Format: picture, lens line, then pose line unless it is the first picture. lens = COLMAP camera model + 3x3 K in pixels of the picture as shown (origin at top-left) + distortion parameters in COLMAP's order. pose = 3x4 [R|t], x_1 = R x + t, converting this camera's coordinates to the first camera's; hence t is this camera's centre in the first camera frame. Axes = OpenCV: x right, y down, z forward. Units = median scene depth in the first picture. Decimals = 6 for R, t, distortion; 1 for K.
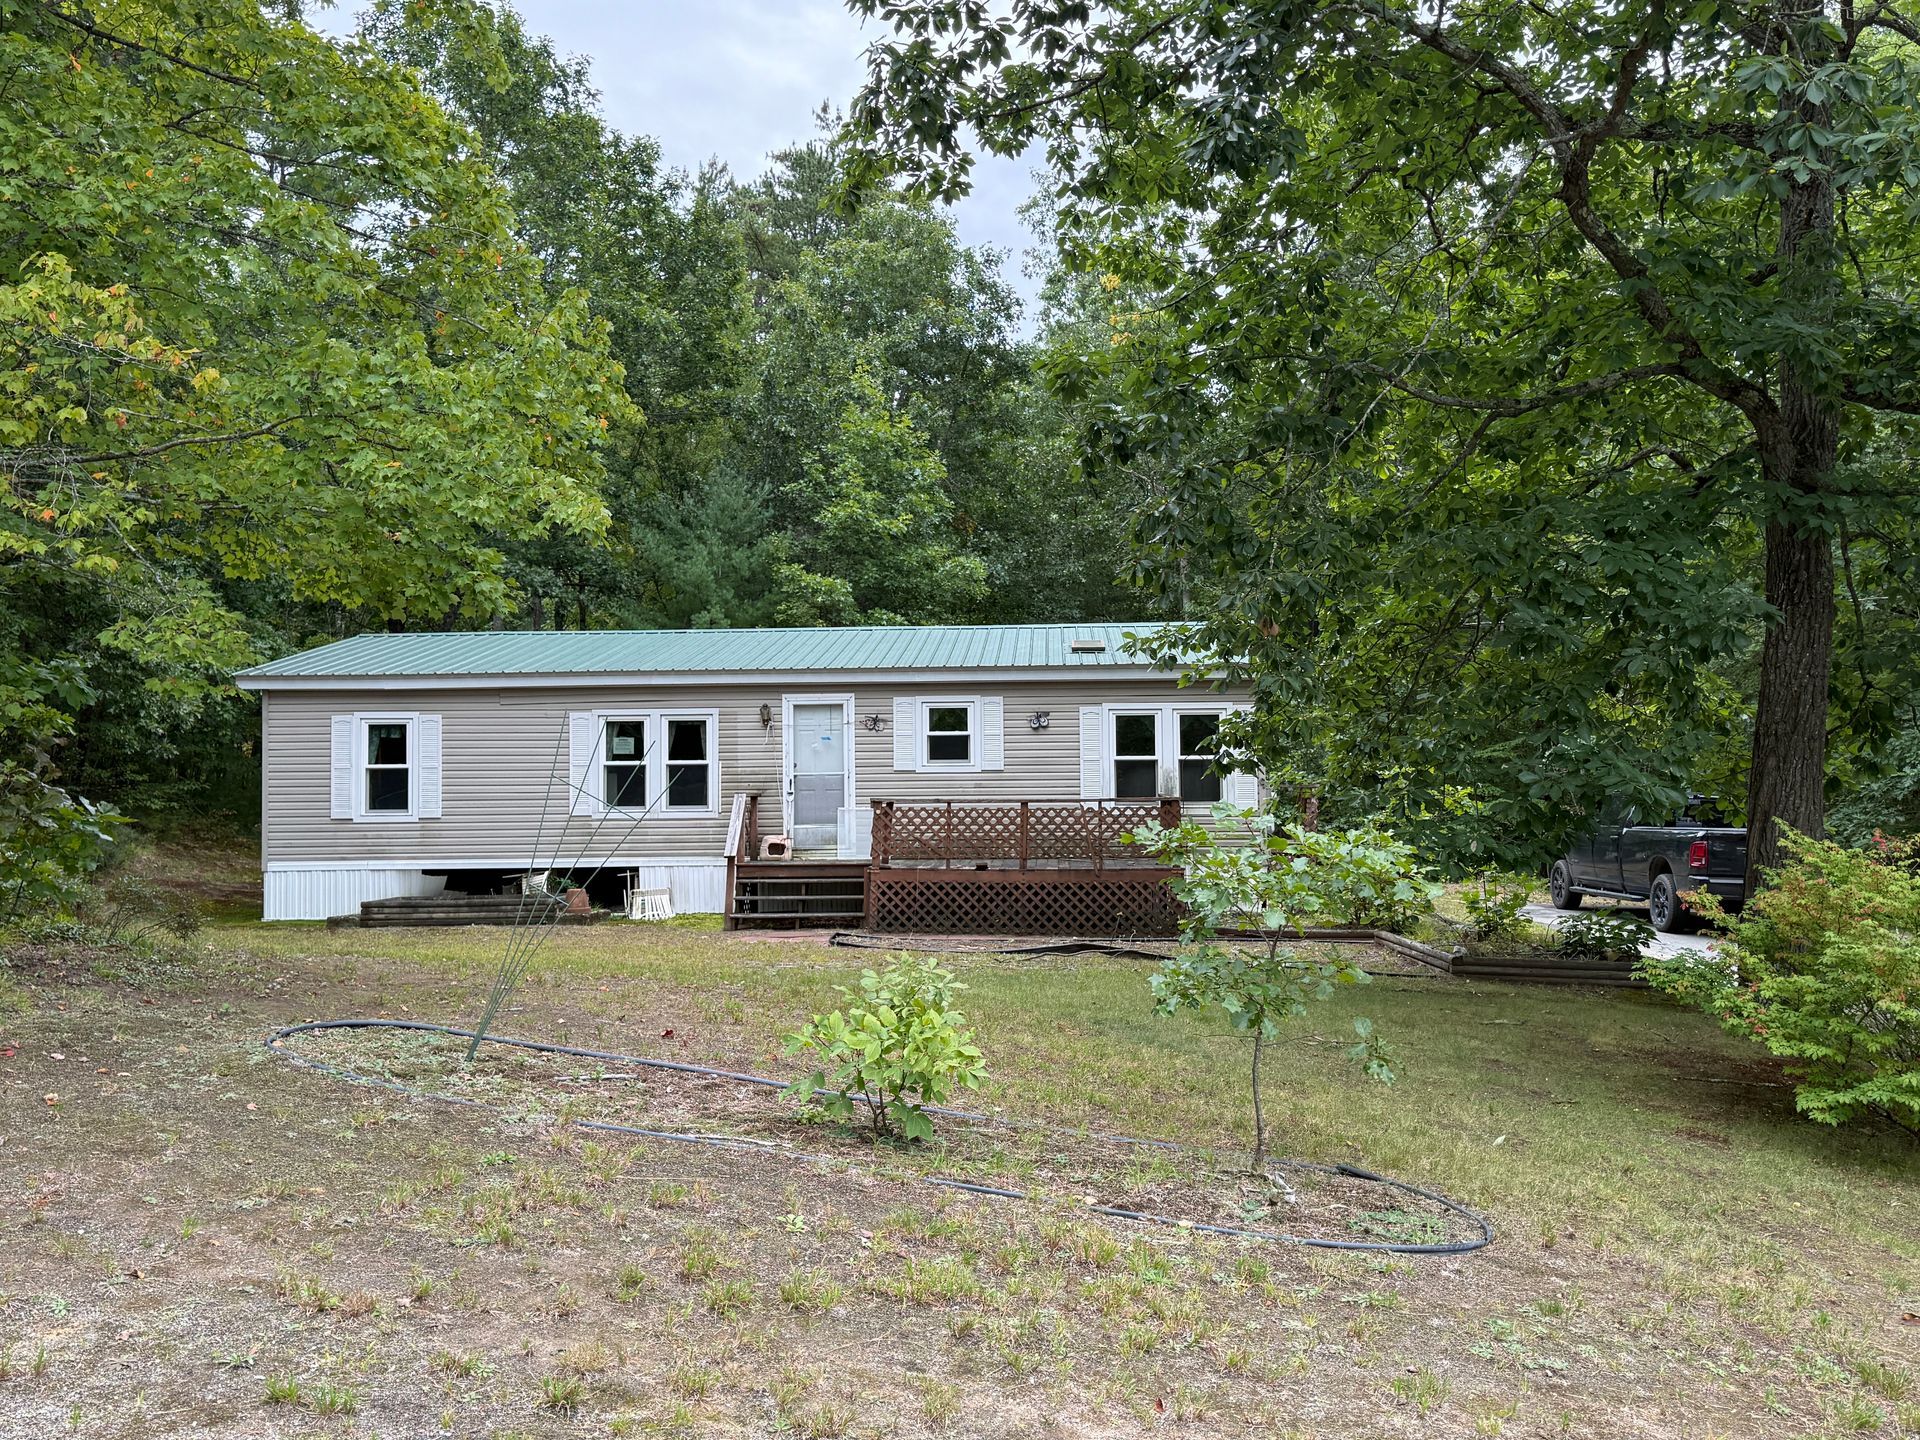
lens RADIAL K [[1766.3, 0, 948.7], [0, 1766.3, 716.2], [0, 0, 1]] dist [0.149479, -0.269671]
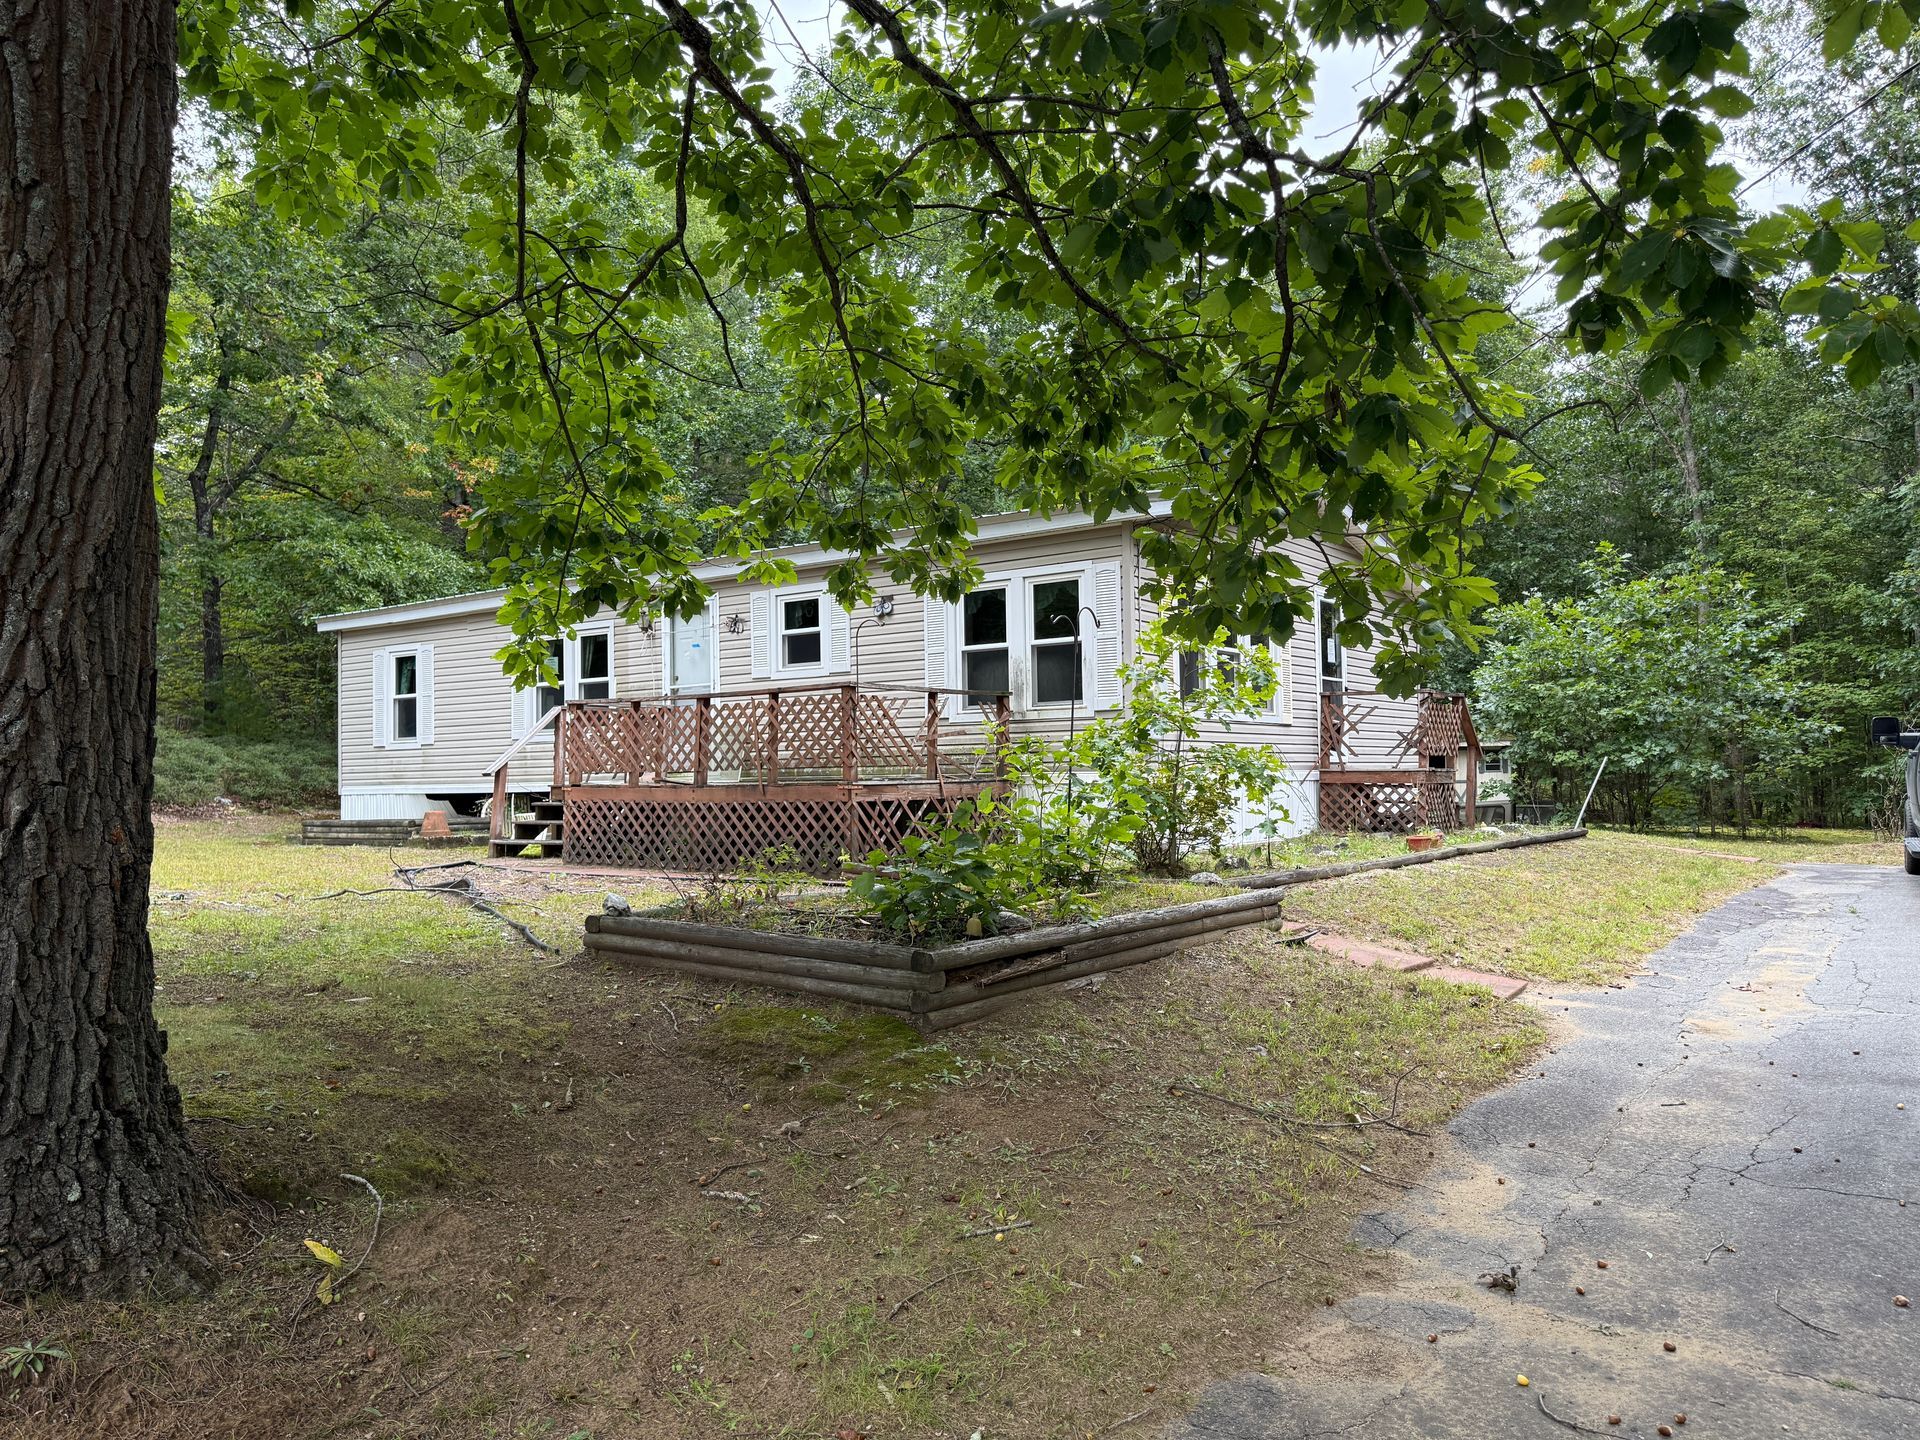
lens RADIAL K [[1337.5, 0, 950.4], [0, 1337.5, 730.5], [0, 0, 1]] dist [0.132395, -0.217634]
pose [[0.844133, -0.022193, -0.535674, 0.445700], [0.024920, 0.999687, -0.002148, 0.067061], [0.535554, -0.011535, 0.844422, 0.571443]]
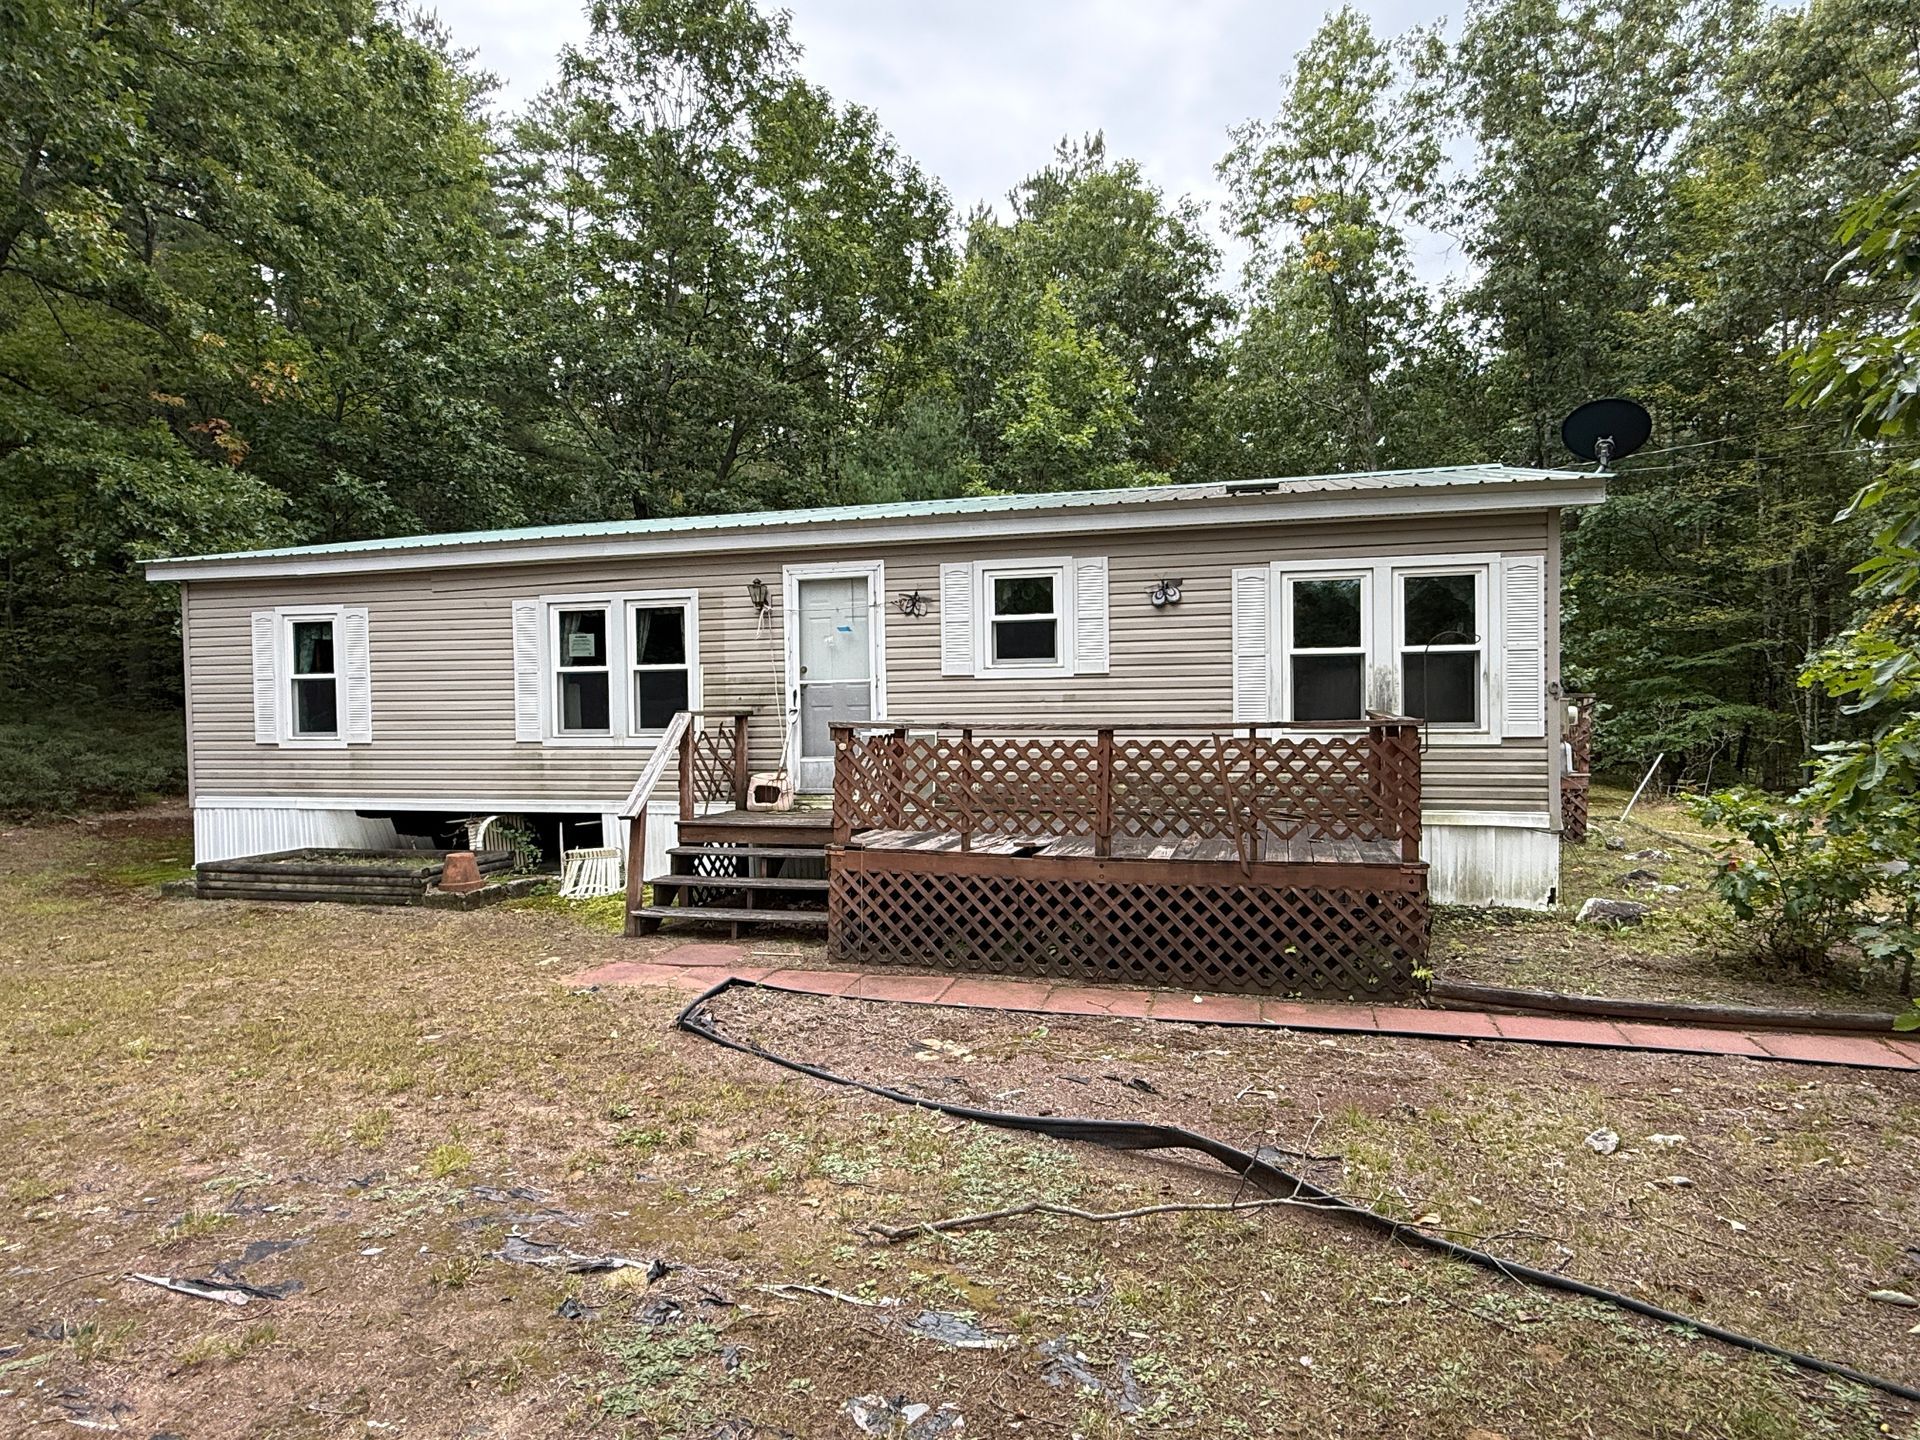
lens RADIAL K [[1141.5, 0, 960.0], [0, 1141.5, 720.0], [0, 0, 1]] dist [0.001382, 0.001442]
pose [[0.978590, -0.001199, -0.205815, 0.070823], [0.013217, 0.998285, 0.057028, 0.025874], [0.205394, -0.058527, 0.976928, 0.661775]]
